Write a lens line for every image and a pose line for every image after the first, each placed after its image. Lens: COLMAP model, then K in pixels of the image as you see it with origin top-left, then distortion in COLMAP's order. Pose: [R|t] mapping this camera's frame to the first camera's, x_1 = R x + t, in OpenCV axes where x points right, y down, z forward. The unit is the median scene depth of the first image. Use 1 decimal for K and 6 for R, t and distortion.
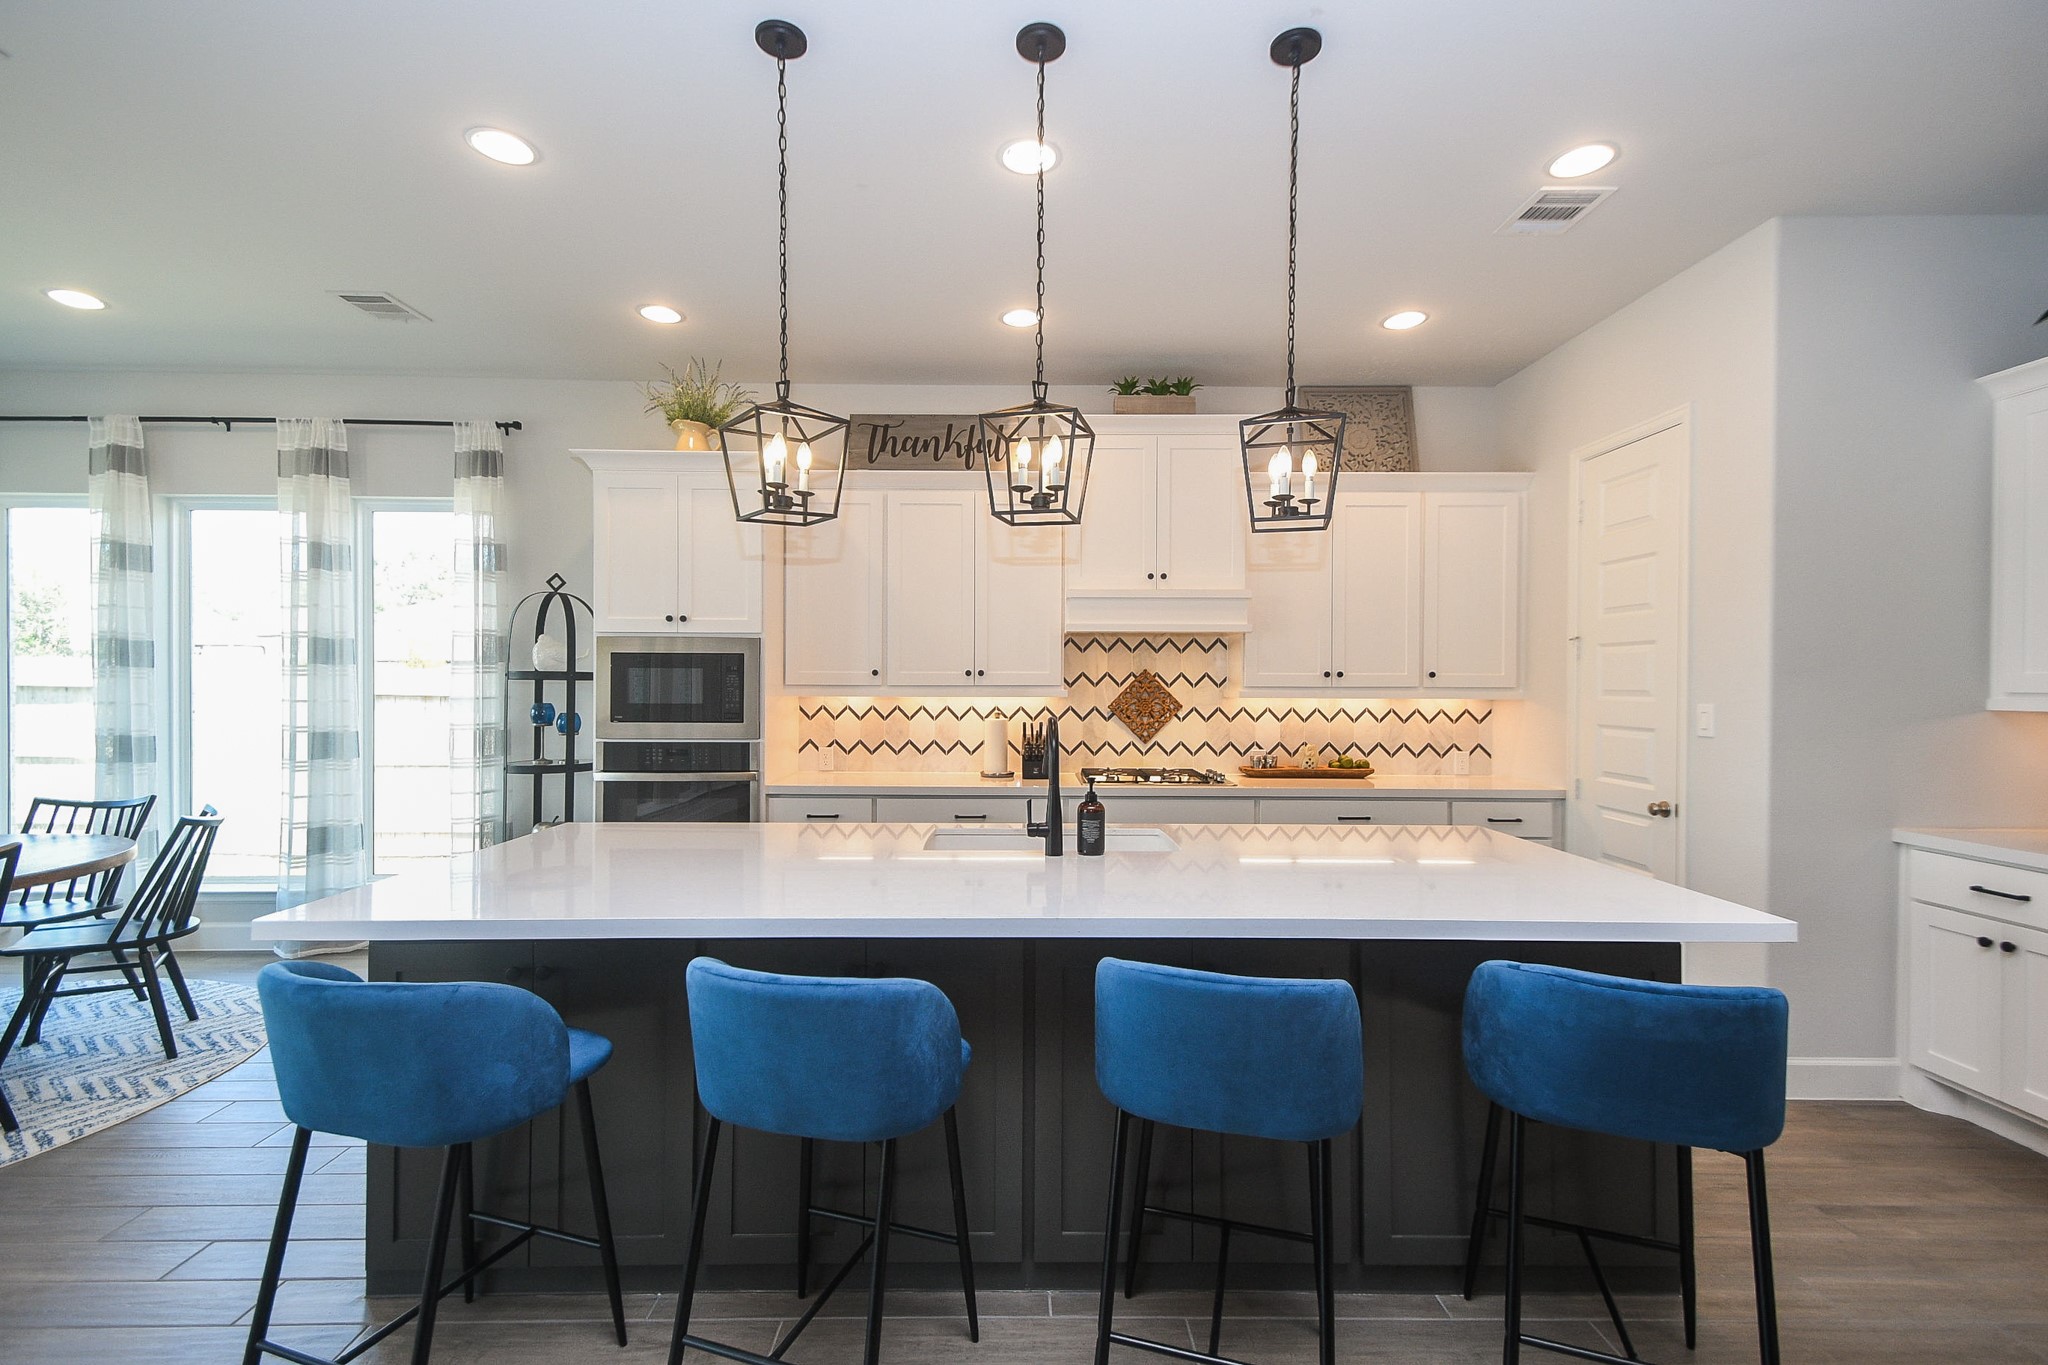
lens RADIAL K [[901.8, 0, 1011.2], [0, 901.8, 685.1], [0, 0, 1]] dist [0.020192, -0.009642]
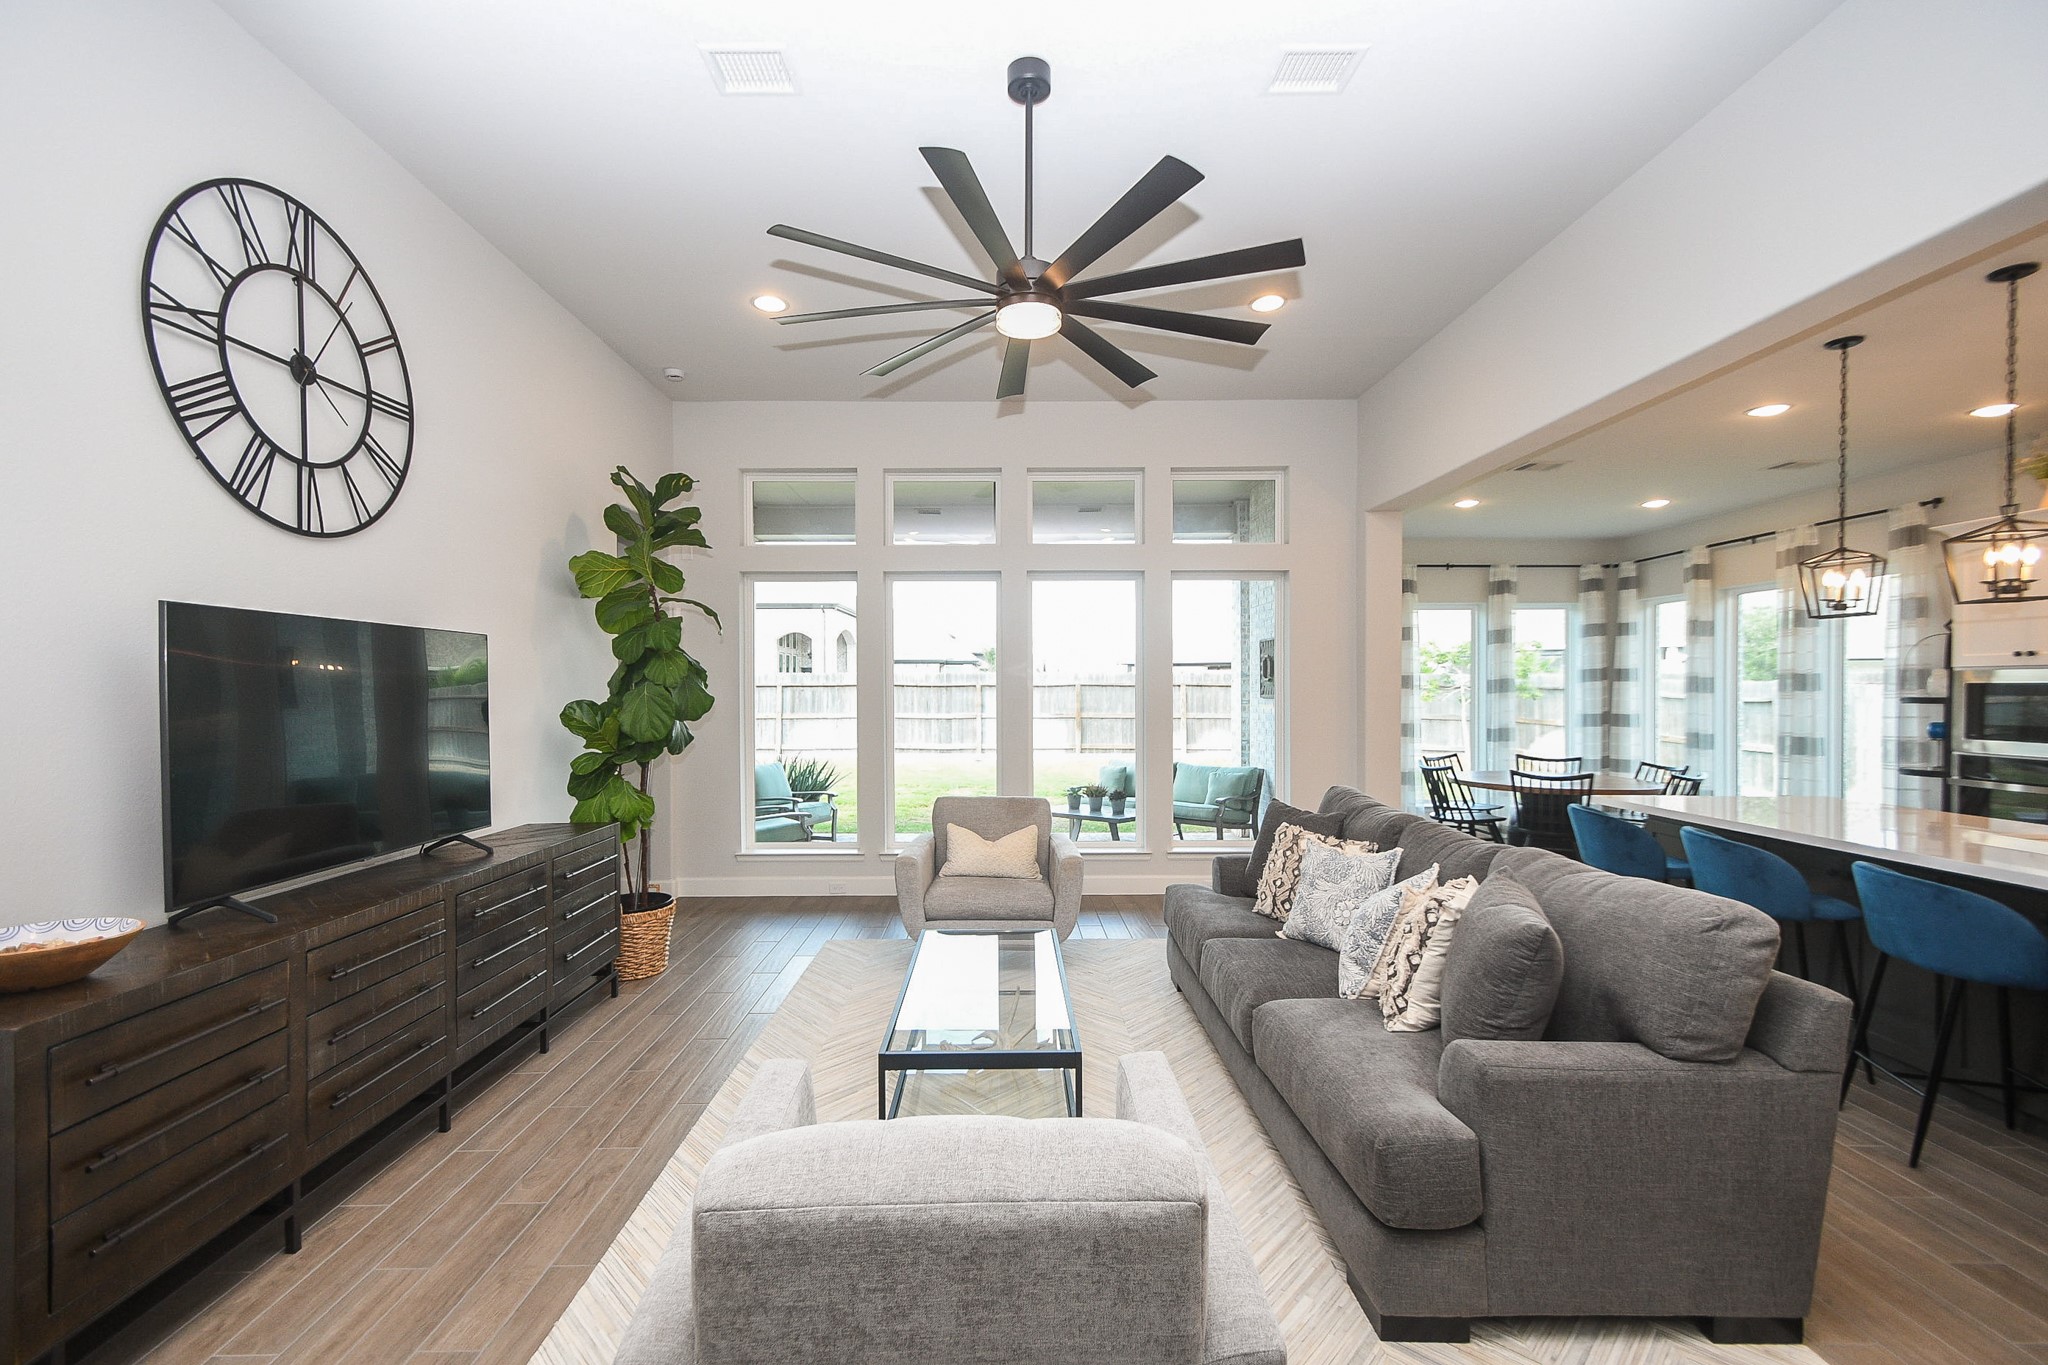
lens RADIAL K [[901.8, 0, 1018.8], [0, 901.8, 689.0], [0, 0, 1]] dist [0.020192, -0.009642]
pose [[-0.001346, -0.002731, -0.999995, 0.725961], [-0.007211, 0.999970, -0.002722, -0.013106], [0.999973, 0.007208, -0.001365, -0.273024]]
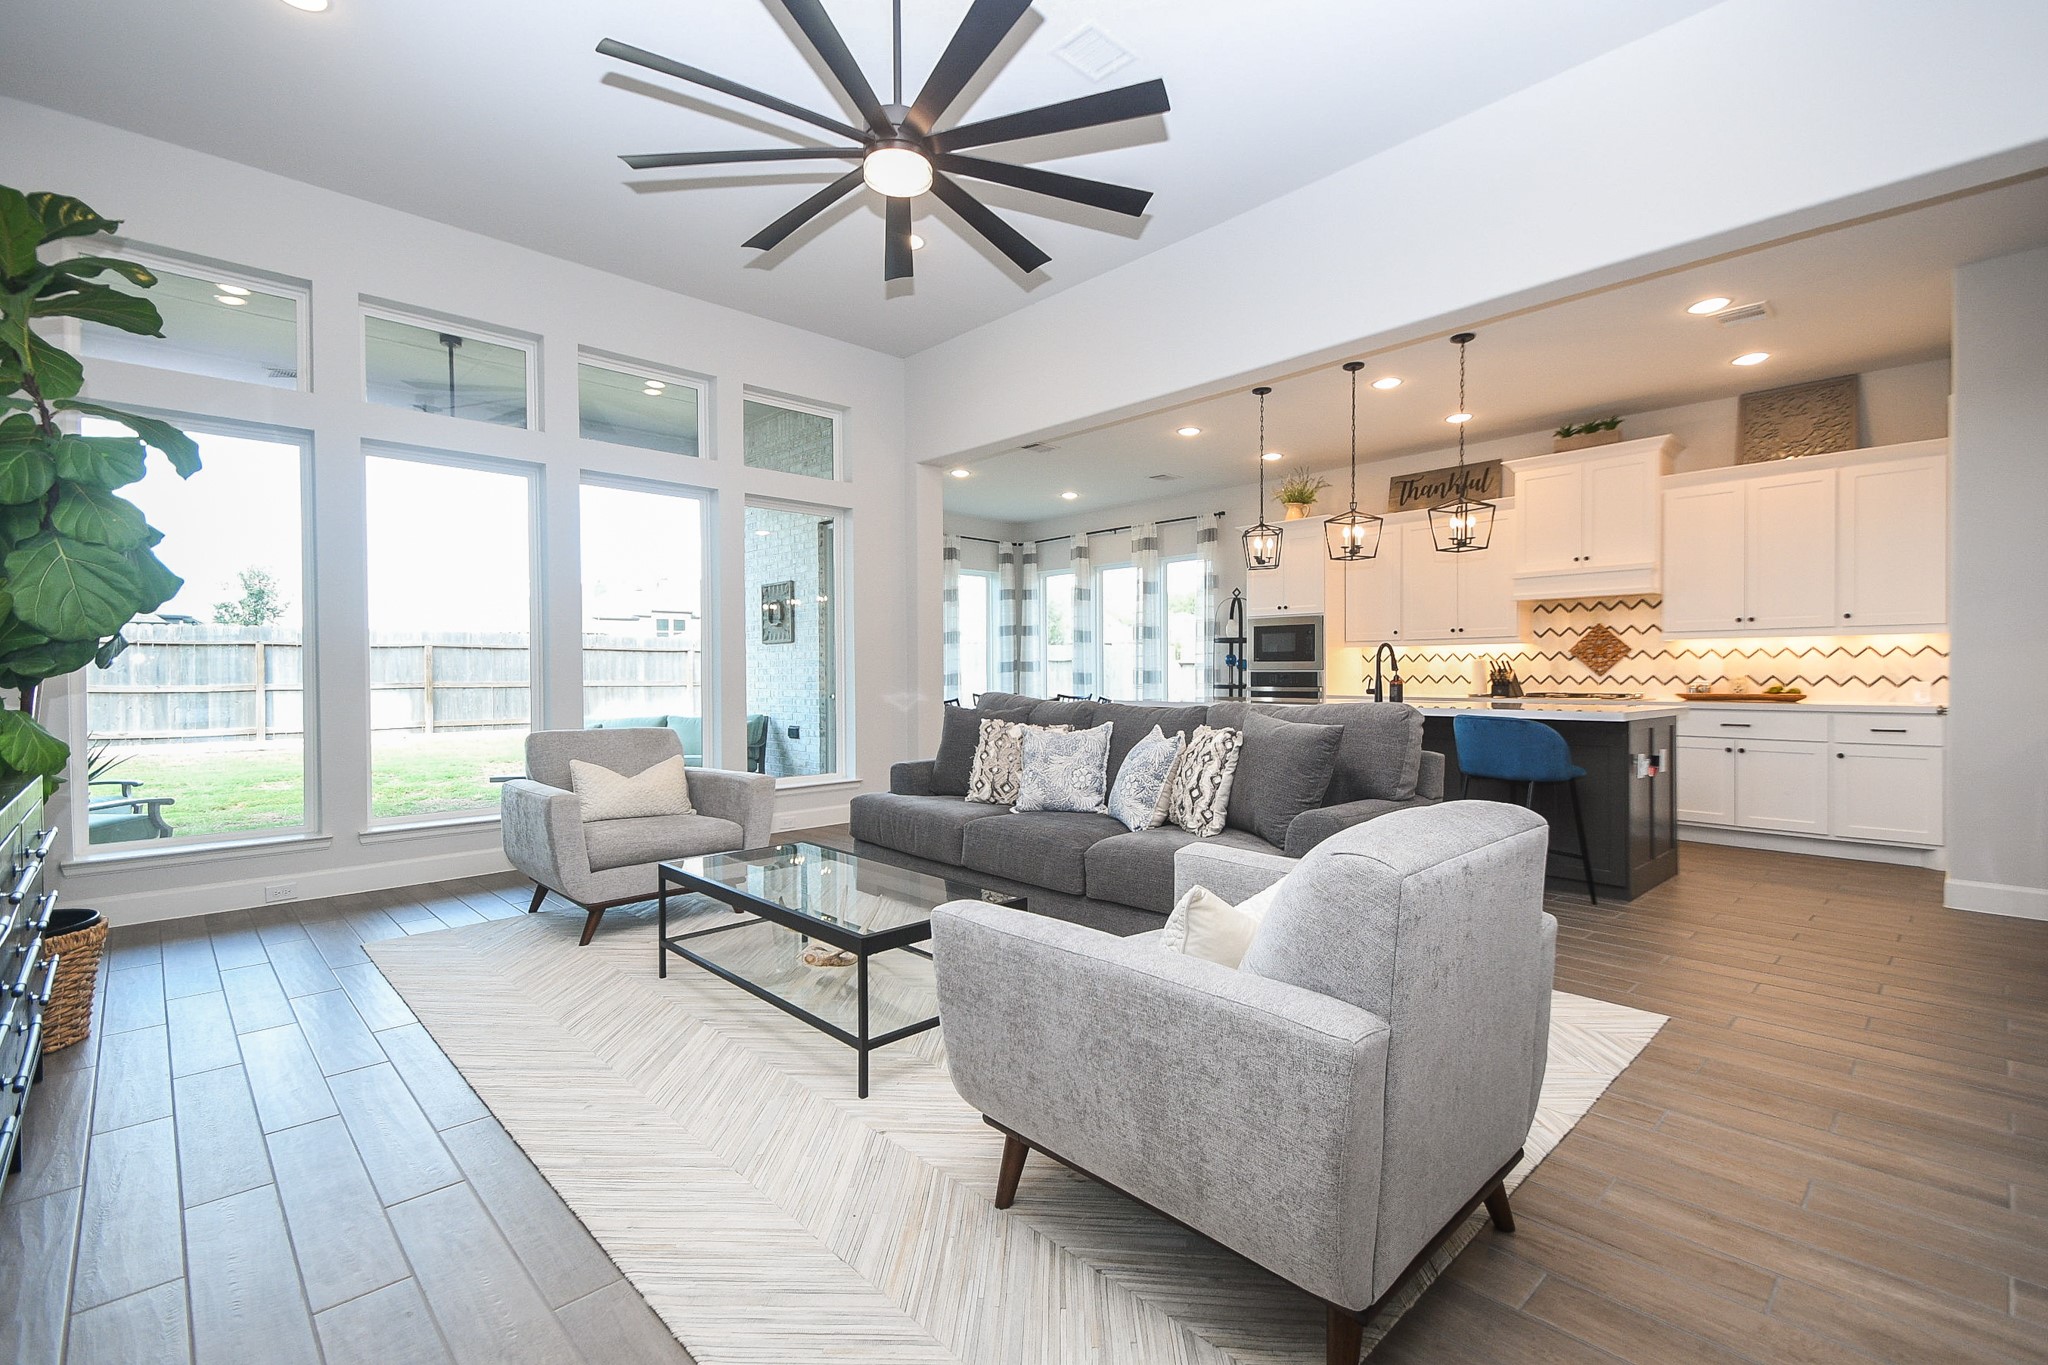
lens RADIAL K [[901.8, 0, 1067.5], [0, 901.8, 674.9], [0, 0, 1]] dist [0.020192, -0.009642]
pose [[0.705875, -0.006451, -0.708307, 0.598615], [0.005933, 0.999977, -0.003194, 0.065948], [0.708312, -0.001947, 0.705897, -0.616474]]
